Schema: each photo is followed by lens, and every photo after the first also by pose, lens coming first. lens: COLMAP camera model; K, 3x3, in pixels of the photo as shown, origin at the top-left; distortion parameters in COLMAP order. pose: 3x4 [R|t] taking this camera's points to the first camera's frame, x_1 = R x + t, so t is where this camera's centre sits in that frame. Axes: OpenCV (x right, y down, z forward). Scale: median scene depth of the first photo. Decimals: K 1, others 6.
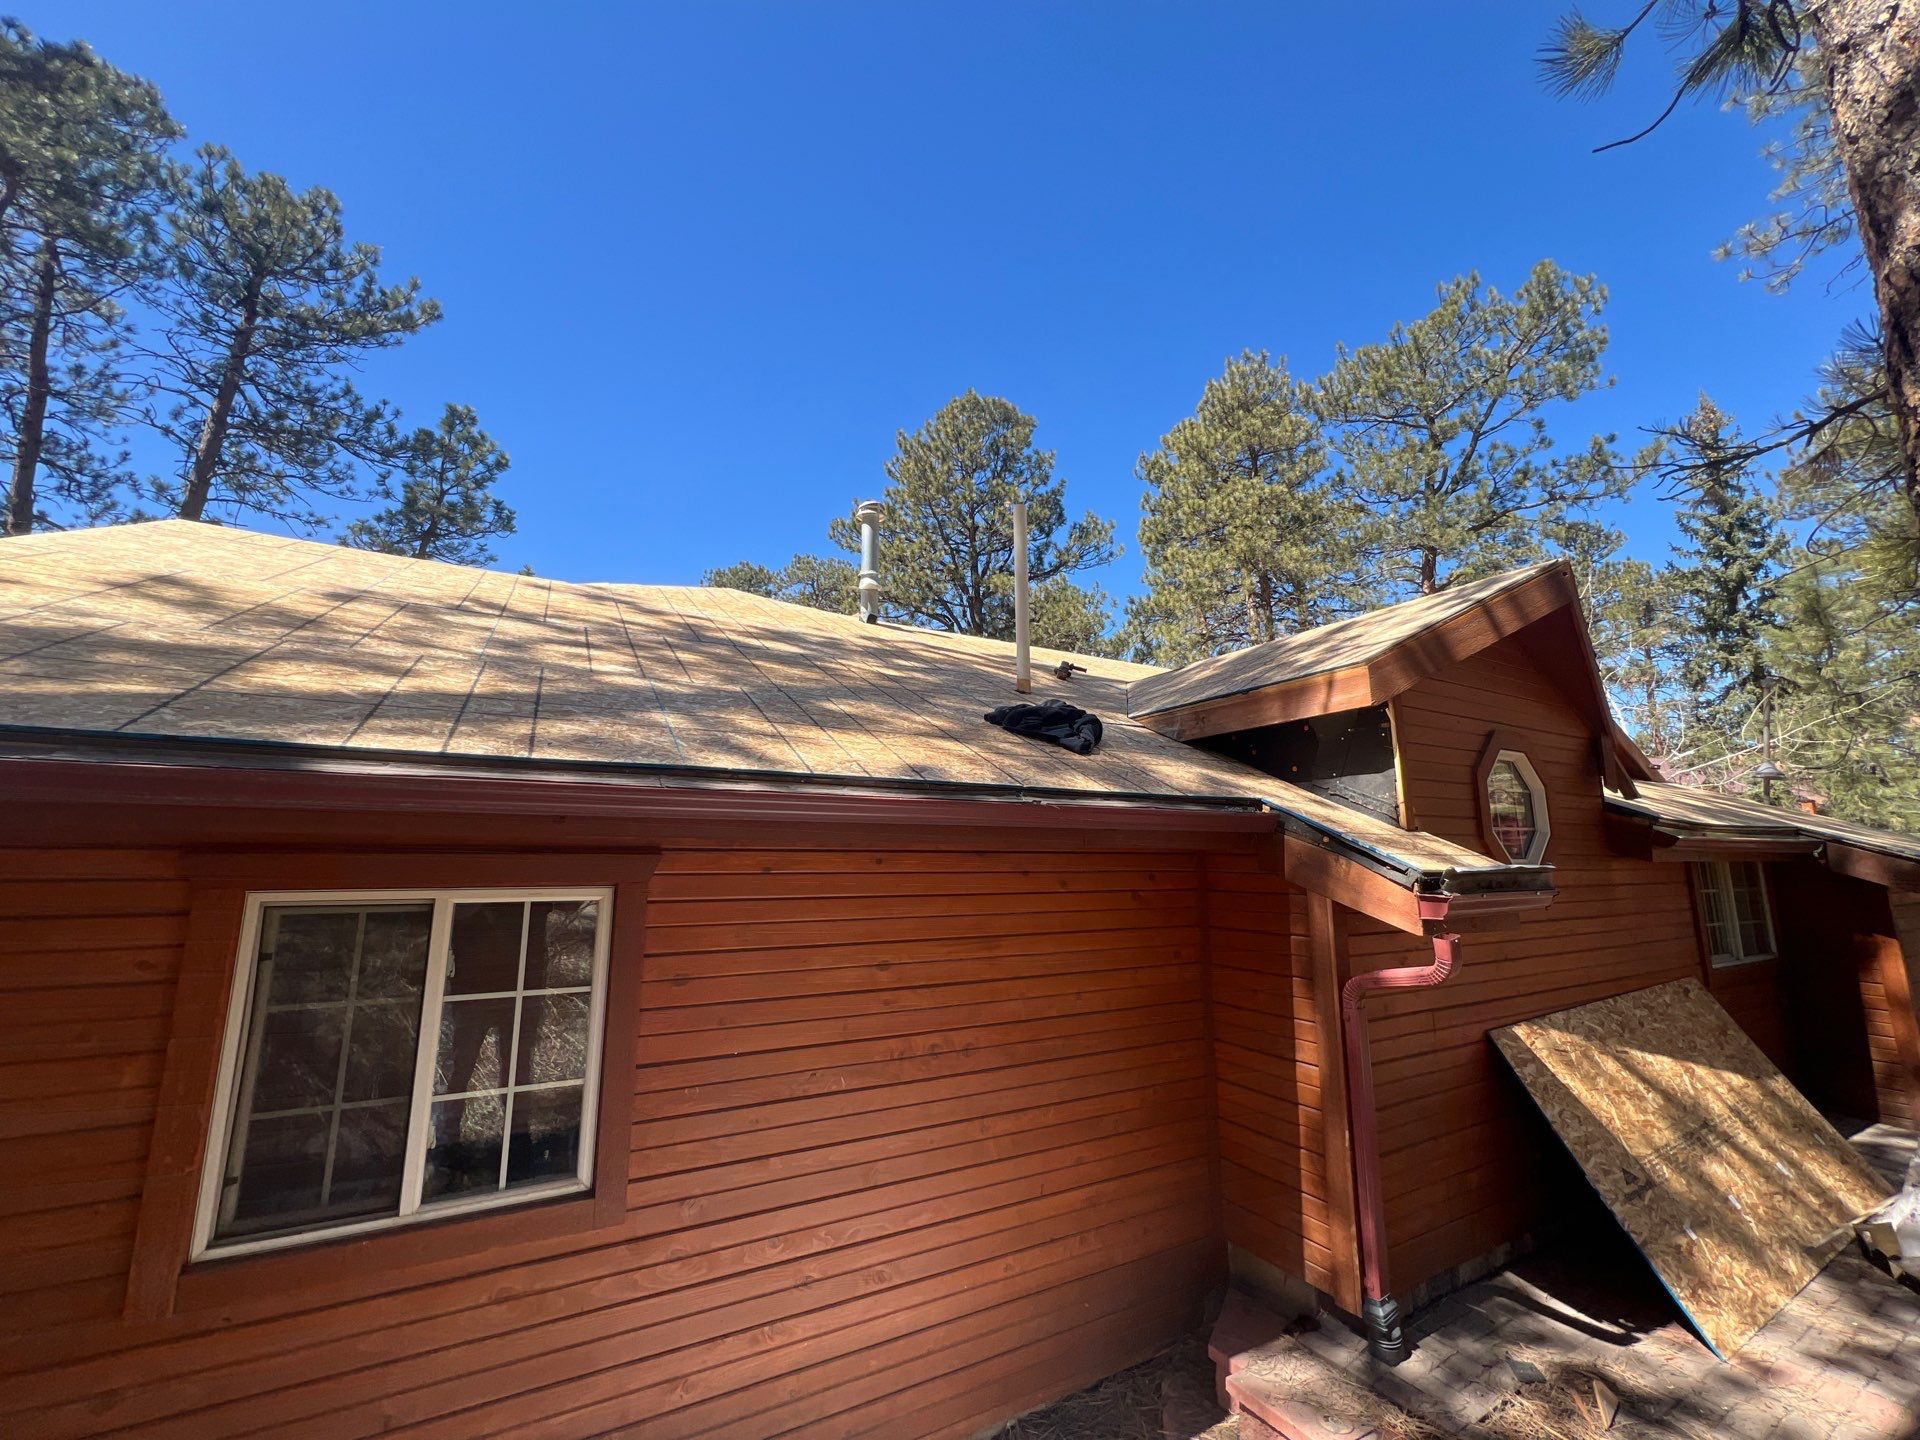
lens RADIAL K [[758.9, 0, 960.4], [0, 758.9, 722.5], [0, 0, 1]] dist [-0.003060, 0.000277]
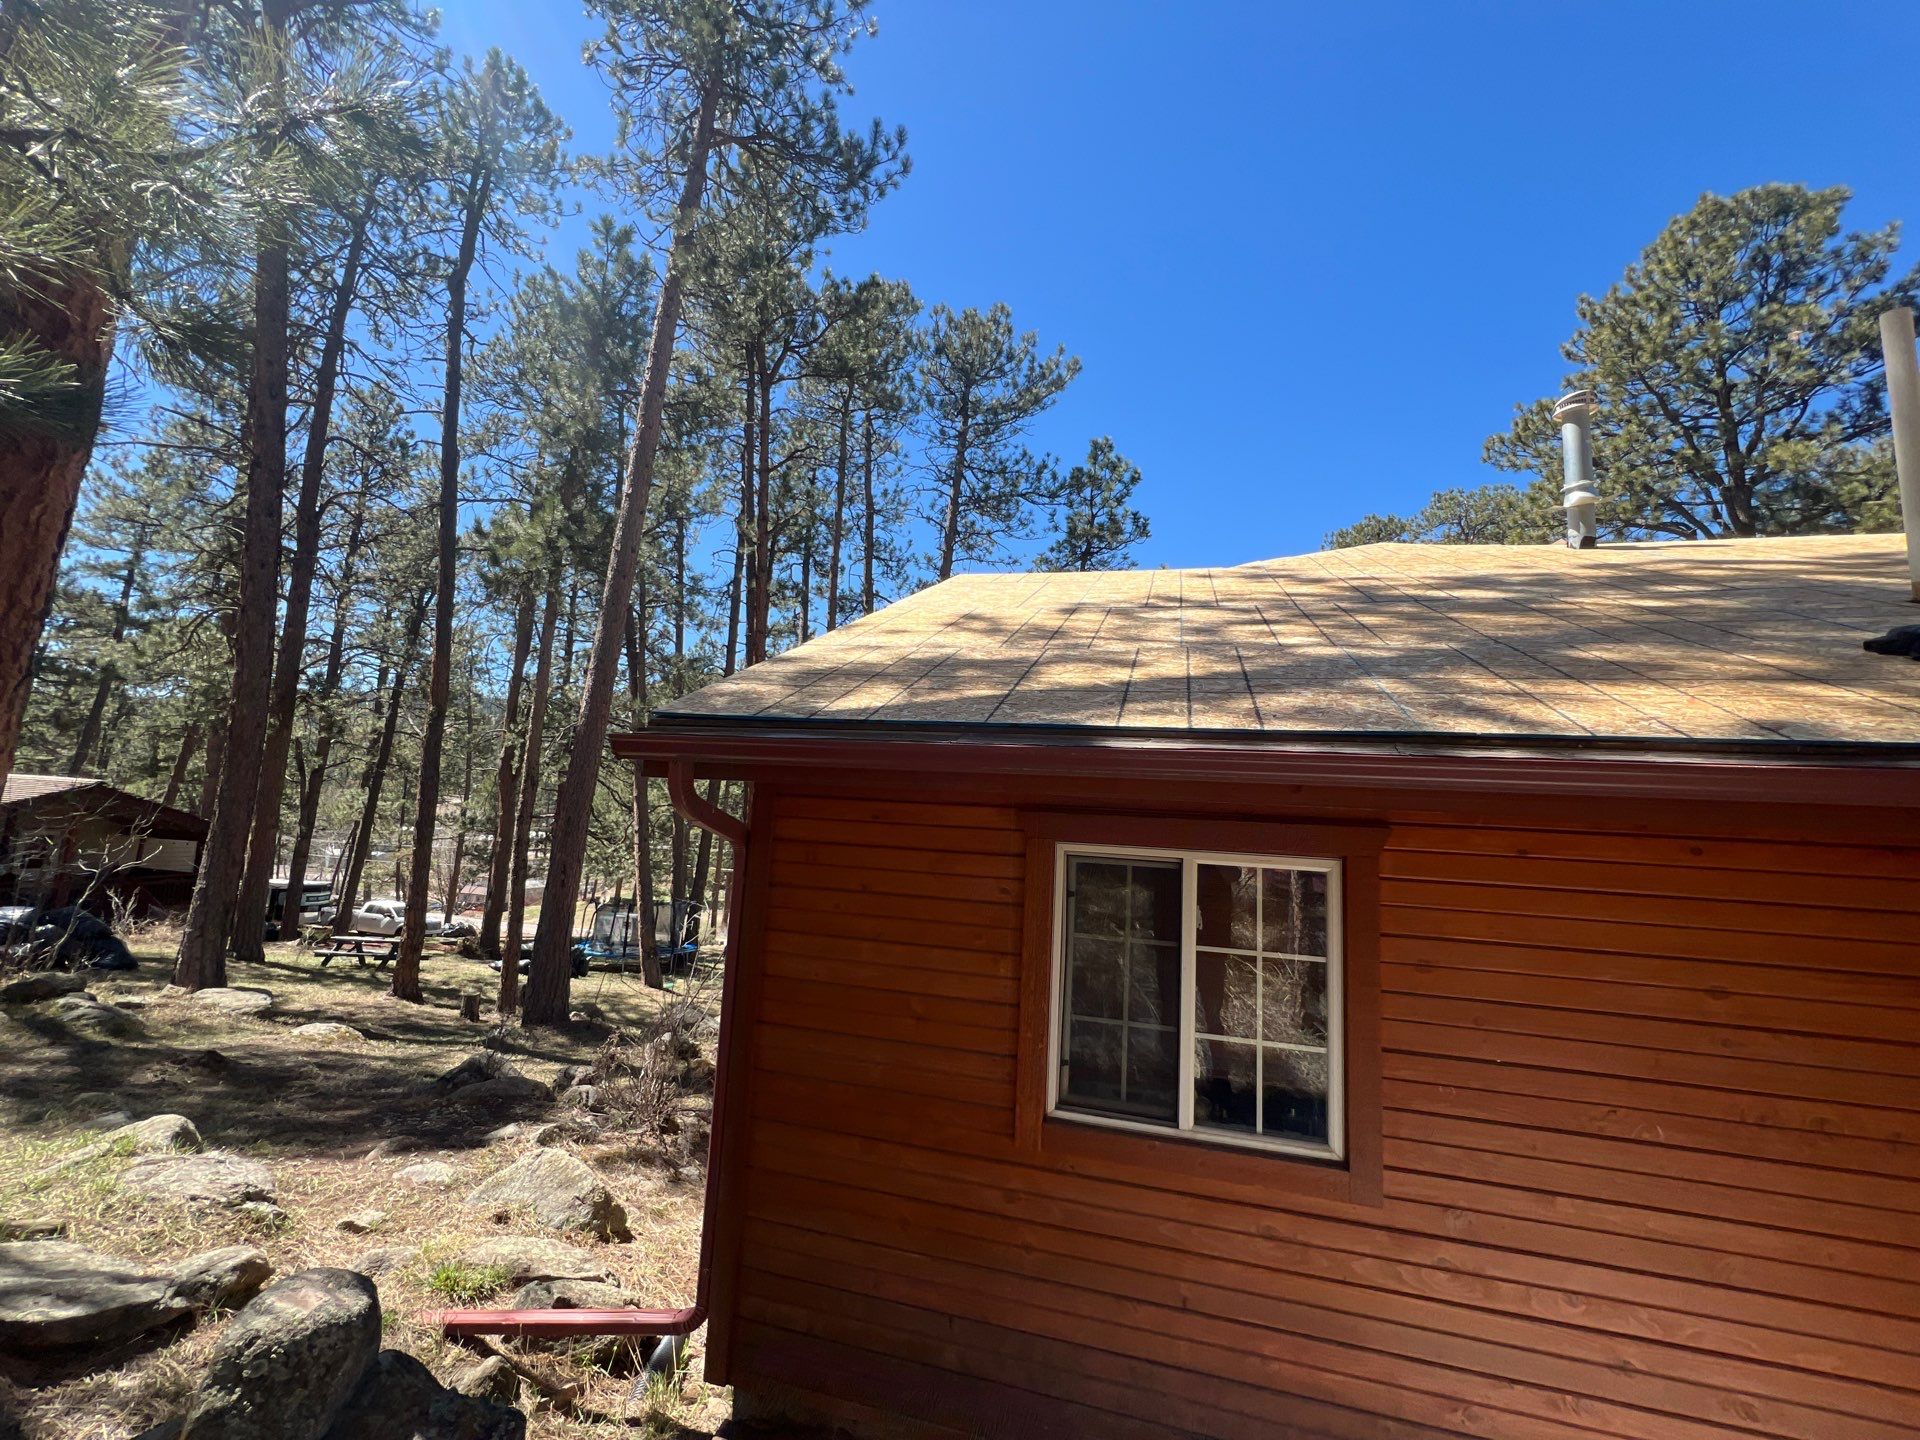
lens RADIAL K [[758.9, 0, 962.0], [0, 758.9, 720.9], [0, 0, 1]] dist [-0.003060, 0.000277]
pose [[0.721107, -0.052624, -0.690823, -0.106350], [0.070929, 0.997479, -0.001946, 0.004738], [0.689184, -0.047596, 0.723022, -0.029413]]
